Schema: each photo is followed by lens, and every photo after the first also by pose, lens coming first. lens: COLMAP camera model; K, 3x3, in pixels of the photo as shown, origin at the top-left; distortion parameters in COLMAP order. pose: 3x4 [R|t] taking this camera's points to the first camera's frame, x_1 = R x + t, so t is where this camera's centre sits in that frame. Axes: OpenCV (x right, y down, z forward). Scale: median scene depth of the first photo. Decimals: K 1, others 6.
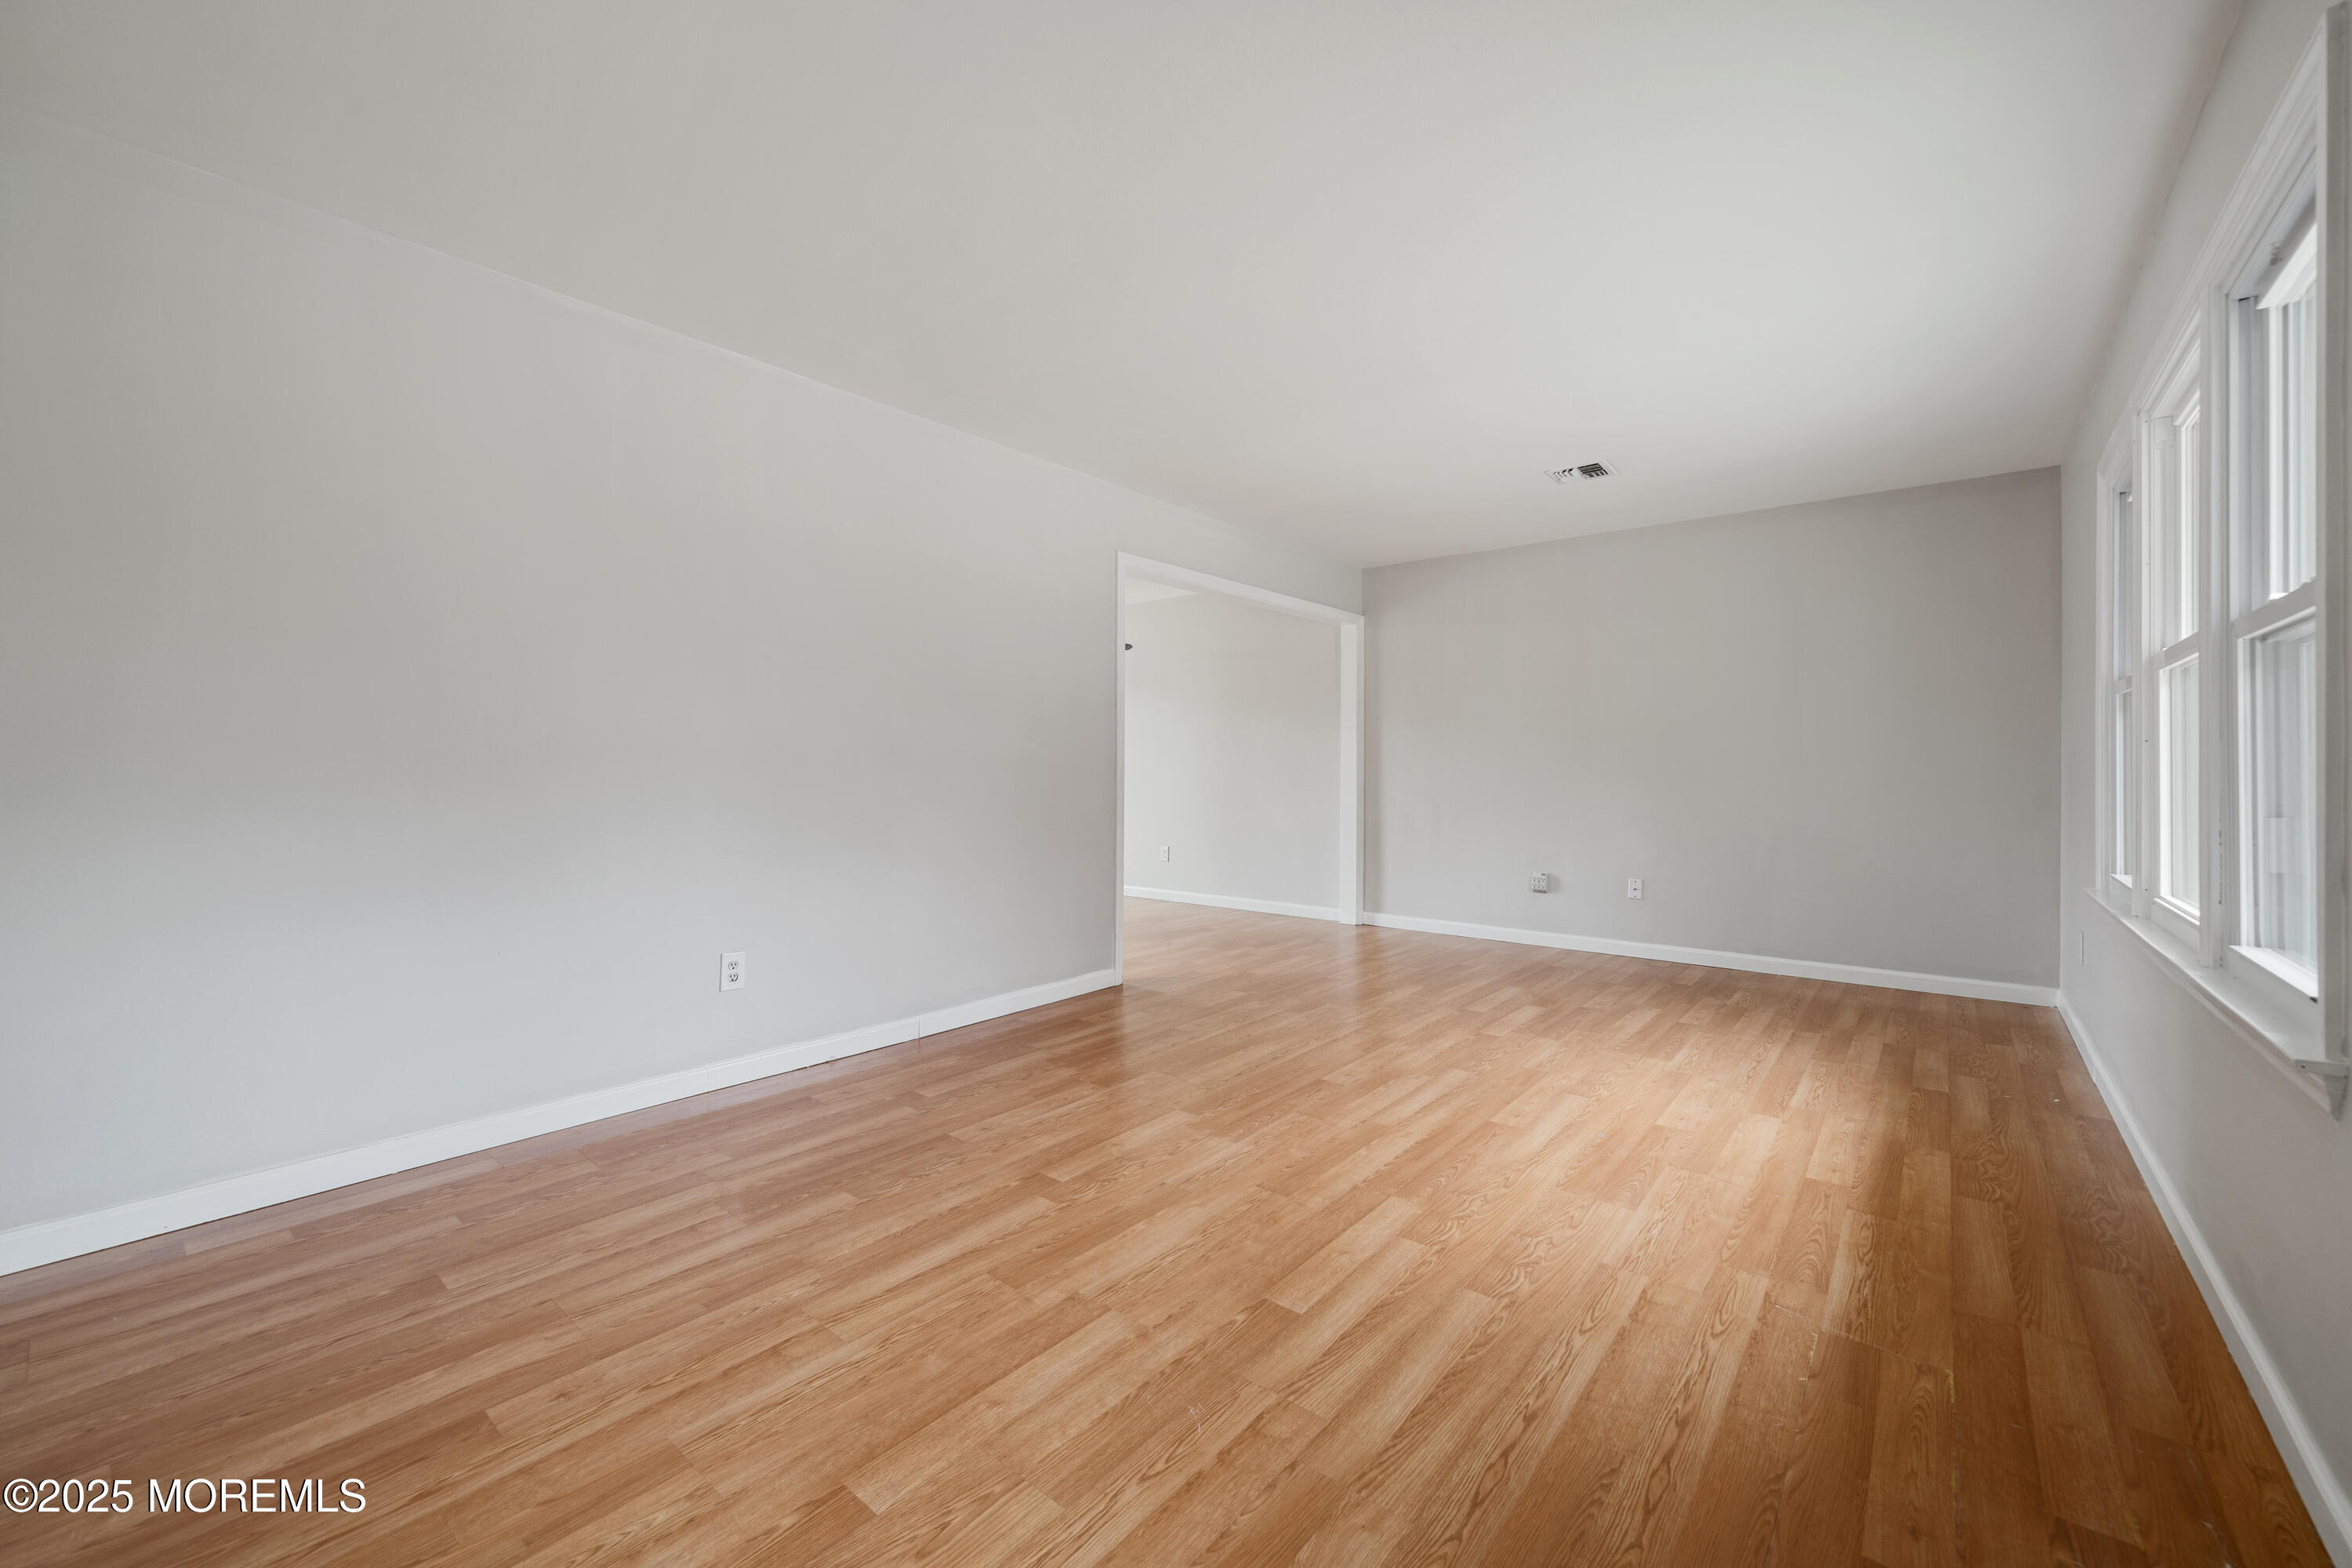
lens RADIAL K [[936.2, 0, 1161.7], [0, 936.2, 773.5], [0, 0, 1]] dist [0.000469, -0.000320]
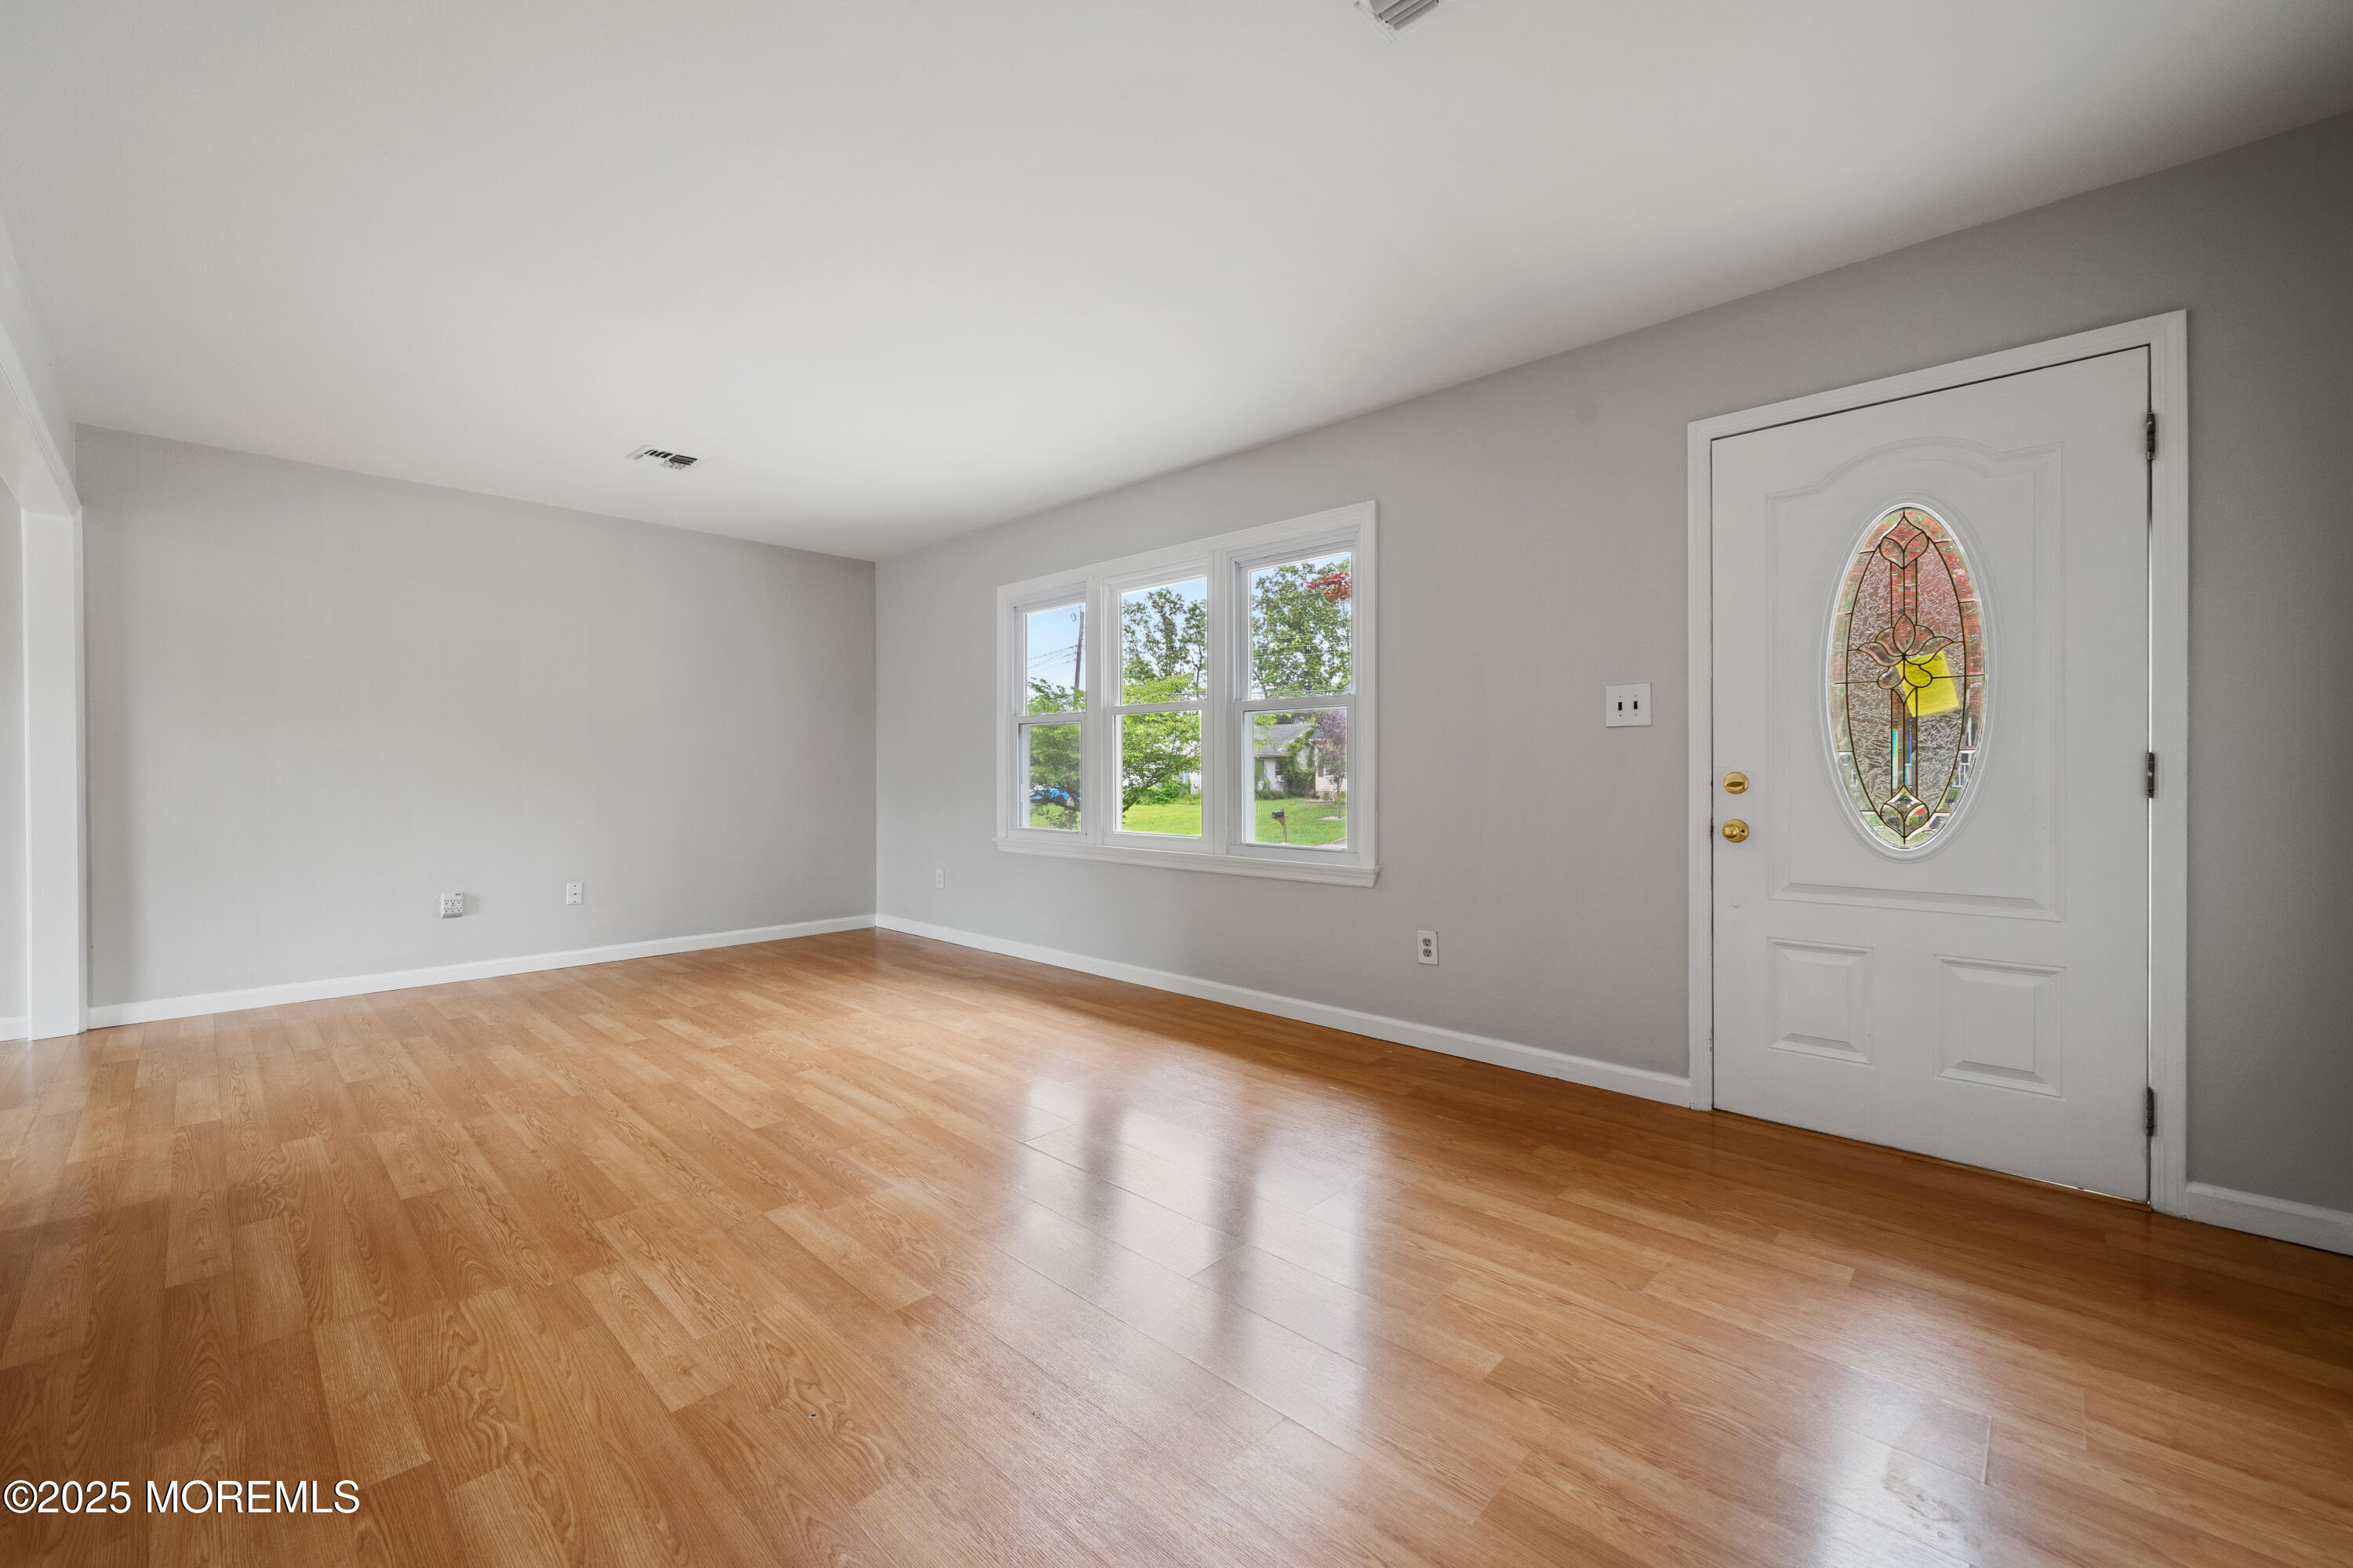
lens RADIAL K [[937.5, 0, 1173.7], [0, 937.5, 766.0], [0, 0, 1]] dist [-0.001327, 0.000794]
pose [[0.064220, 0.001300, 0.997935, -0.807503], [0.005396, 0.999984, -0.001650, -0.000494], [-0.997921, 0.005491, 0.064212, 0.691084]]
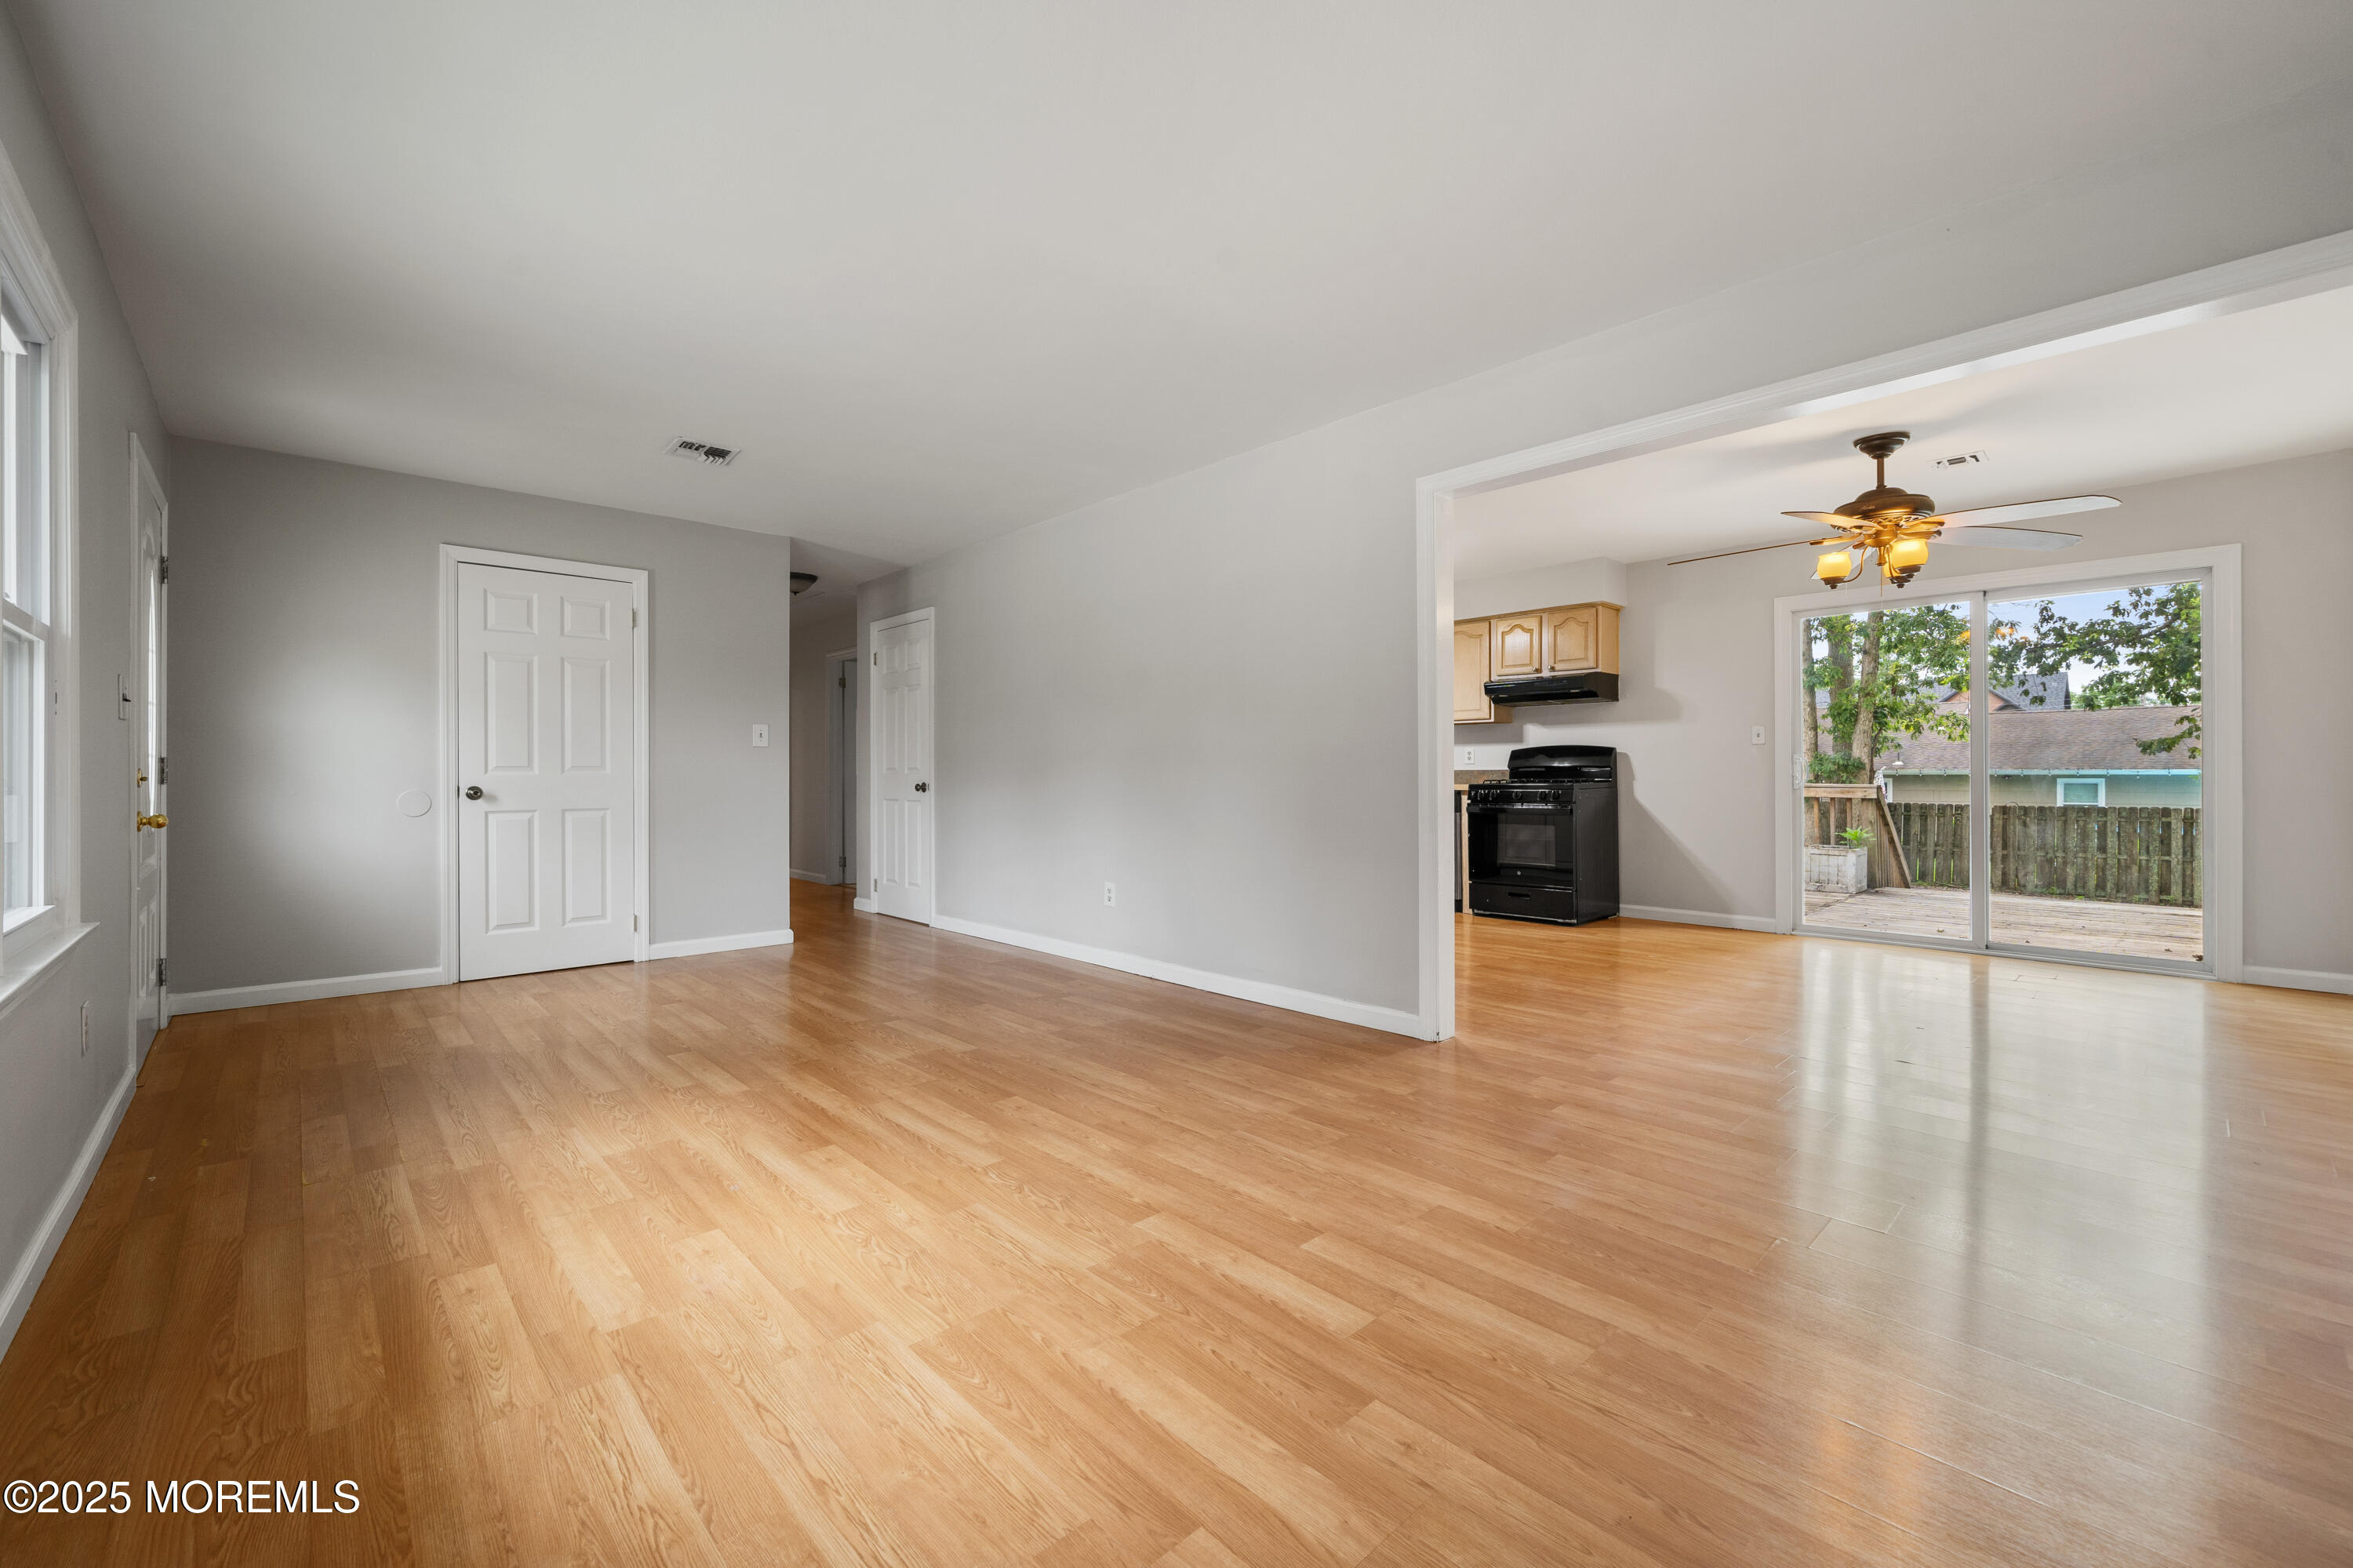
lens RADIAL K [[949.8, 0, 1168.9], [0, 949.8, 775.0], [0, 0, 1]] dist [0.000822, -0.000415]
pose [[-0.128736, -0.001416, -0.991678, 1.320035], [-0.001847, 0.999998, -0.001188, 0.015890], [0.991677, 0.001678, -0.128738, 1.559134]]
